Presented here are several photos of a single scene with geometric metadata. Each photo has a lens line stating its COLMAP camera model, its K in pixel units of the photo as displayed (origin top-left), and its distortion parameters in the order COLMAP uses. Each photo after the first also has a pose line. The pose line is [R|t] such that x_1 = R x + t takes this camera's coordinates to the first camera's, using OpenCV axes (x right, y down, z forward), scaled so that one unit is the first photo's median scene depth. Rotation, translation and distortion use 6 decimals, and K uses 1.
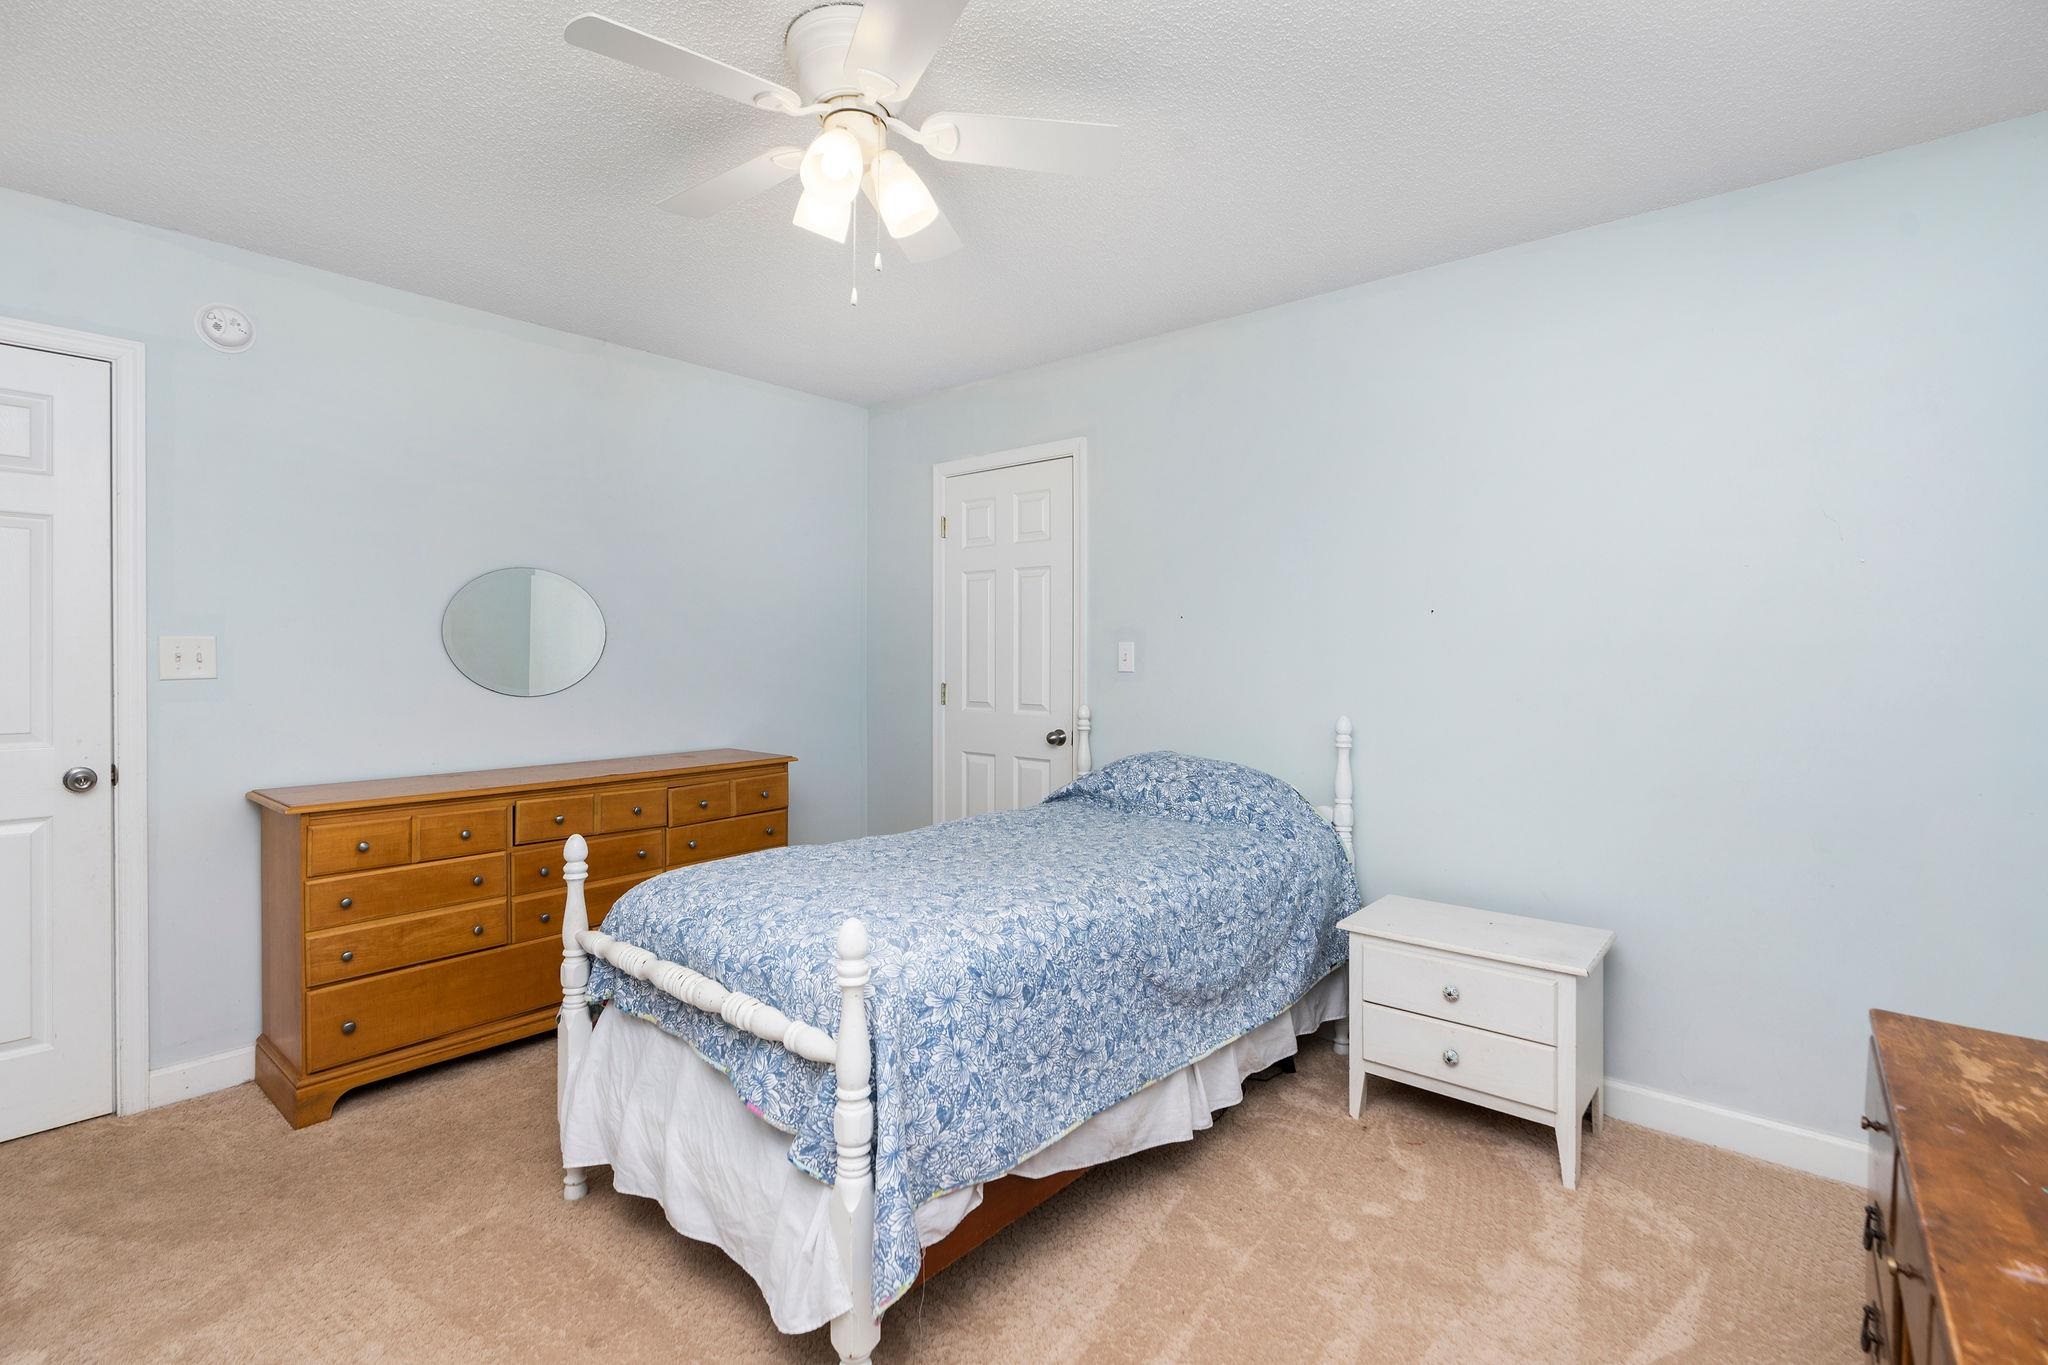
lens RADIAL K [[936.3, 0, 1013.7], [0, 936.3, 676.9], [0, 0, 1]] dist [-0.009951, 0.001574]
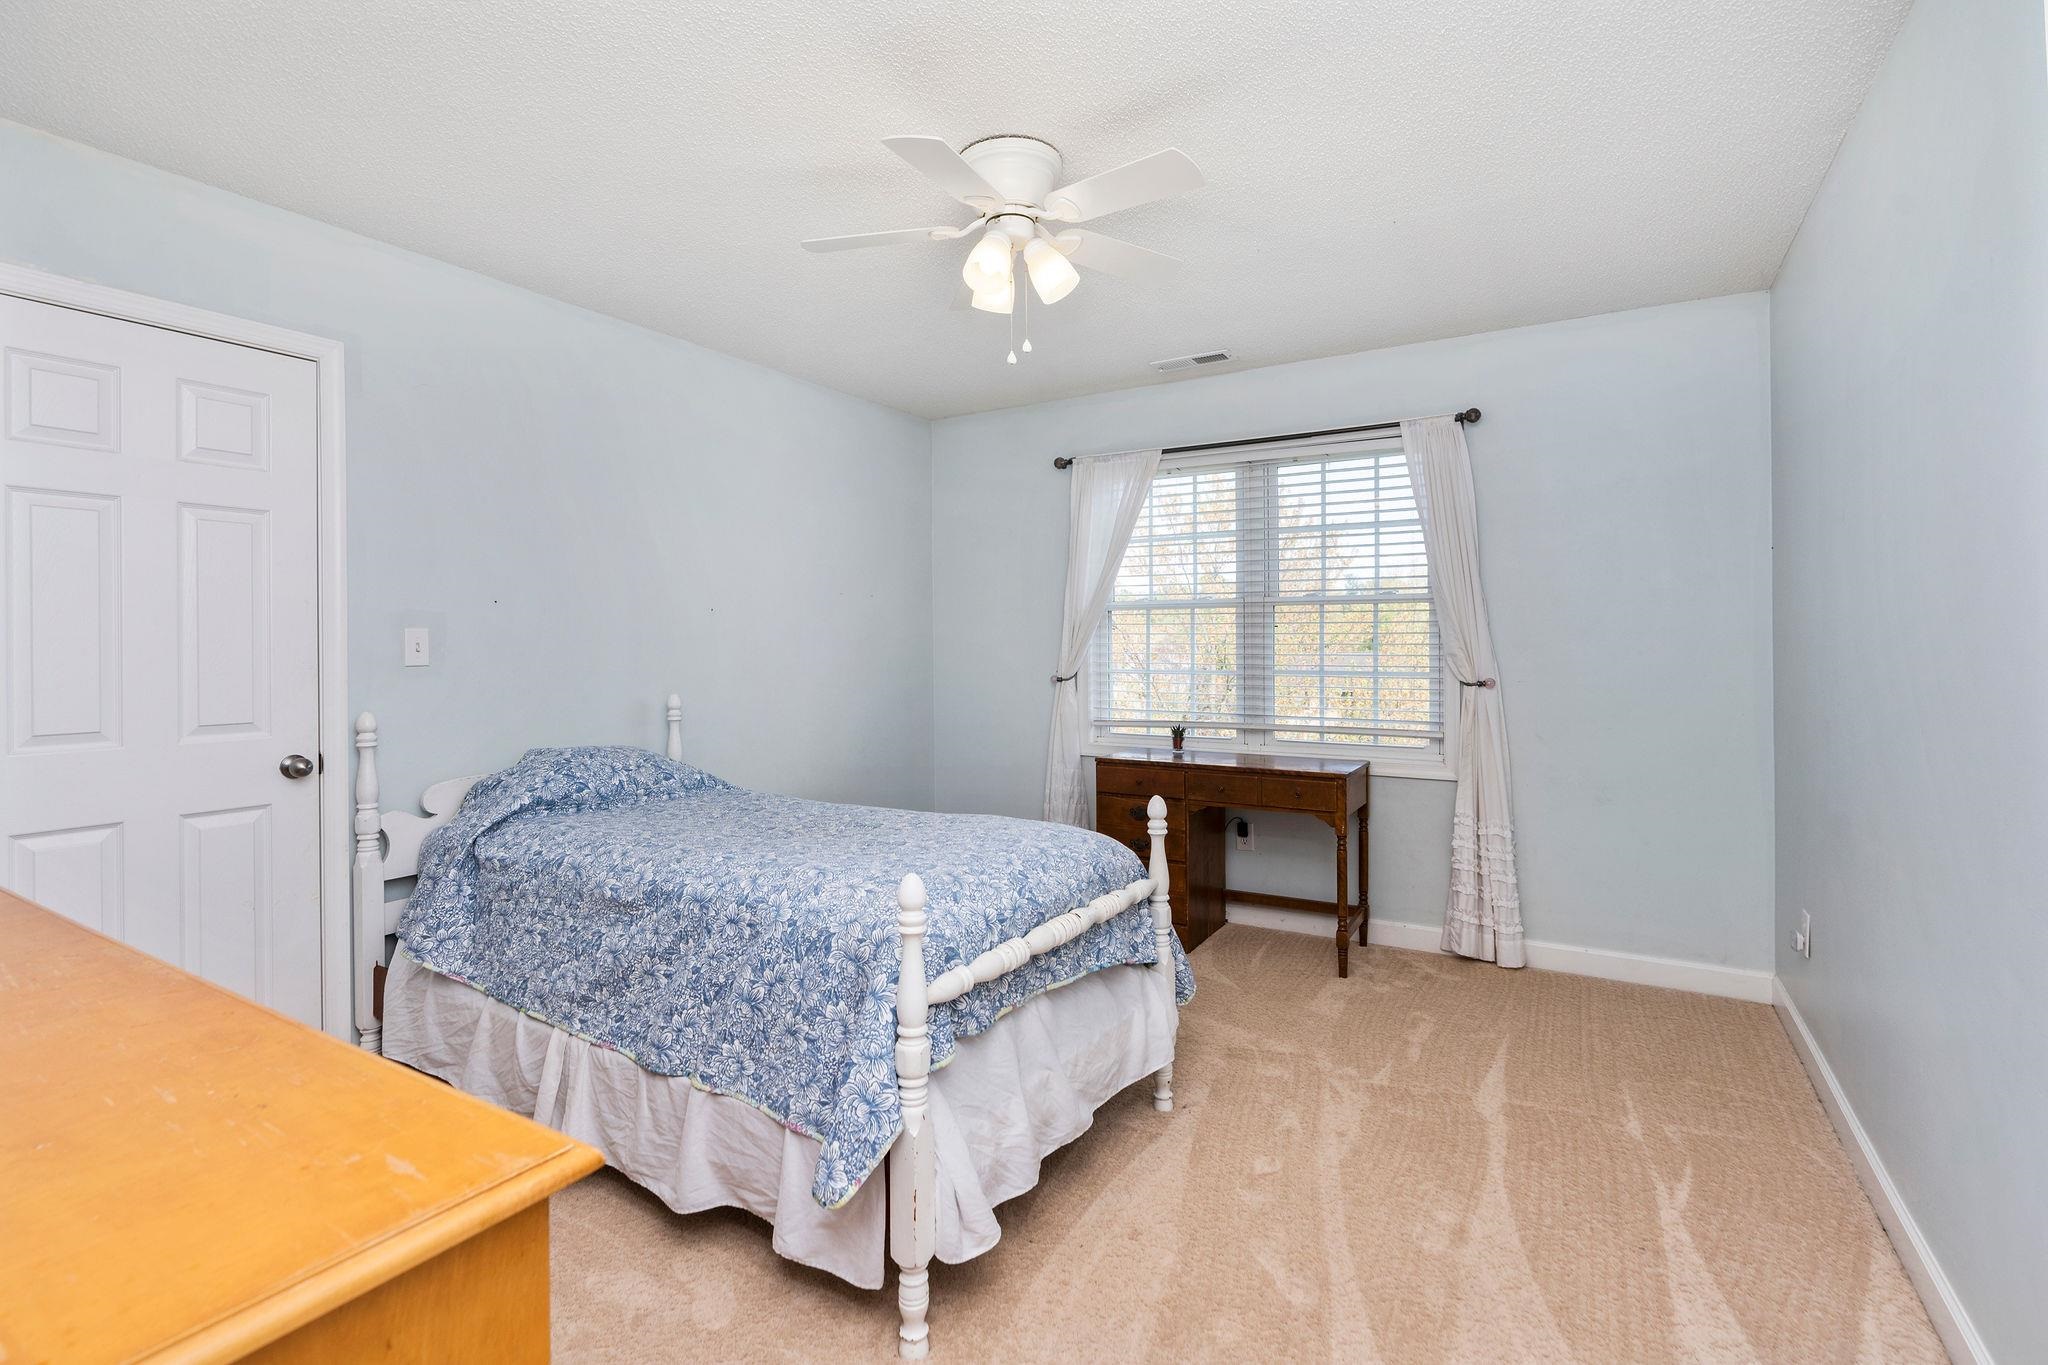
lens RADIAL K [[936.3, 0, 1017.4], [0, 936.3, 670.6], [0, 0, 1]] dist [-0.009951, 0.001574]
pose [[-0.159355, -0.026685, 0.986861, -0.897900], [0.030167, 0.999036, 0.031886, -0.013480], [-0.986760, 0.034852, -0.158397, 0.755243]]
